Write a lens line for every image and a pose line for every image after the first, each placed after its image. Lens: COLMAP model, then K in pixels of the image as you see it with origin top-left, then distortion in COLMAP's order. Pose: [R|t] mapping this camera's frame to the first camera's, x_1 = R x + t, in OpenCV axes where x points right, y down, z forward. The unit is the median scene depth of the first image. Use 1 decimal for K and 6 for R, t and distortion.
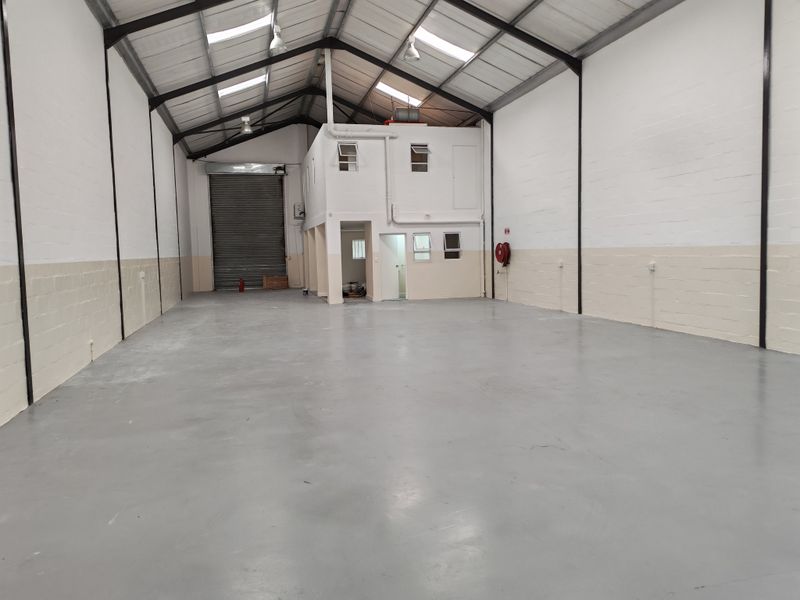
lens RADIAL K [[615.0, 0, 401.6], [0, 615.0, 293.3], [0, 0, 1]] dist [0.109782, -0.141580]
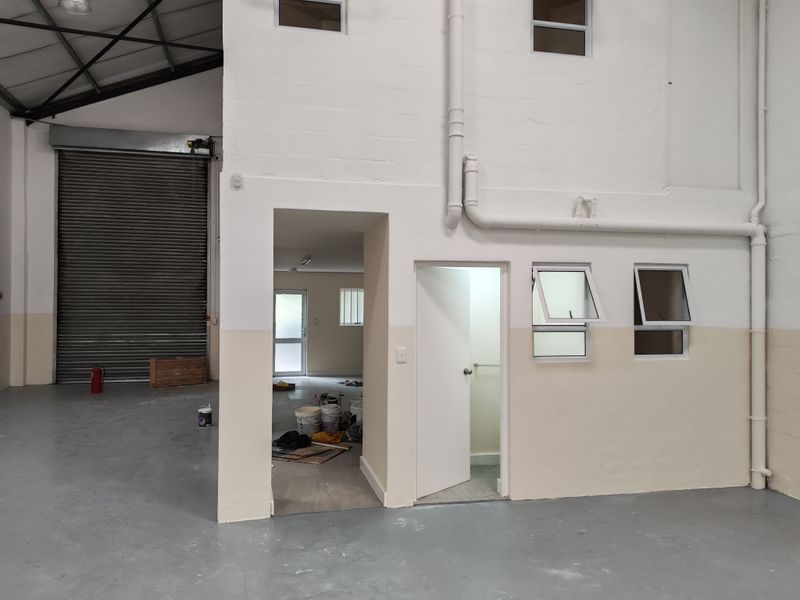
lens RADIAL K [[615.0, 0, 401.6], [0, 615.0, 293.3], [0, 0, 1]] dist [0.109782, -0.141580]
pose [[0.999562, 0.029561, -0.001148, -0.040451], [-0.029544, 0.995466, -0.090410, -0.054870], [-0.001529, 0.090404, 0.995904, 0.703612]]
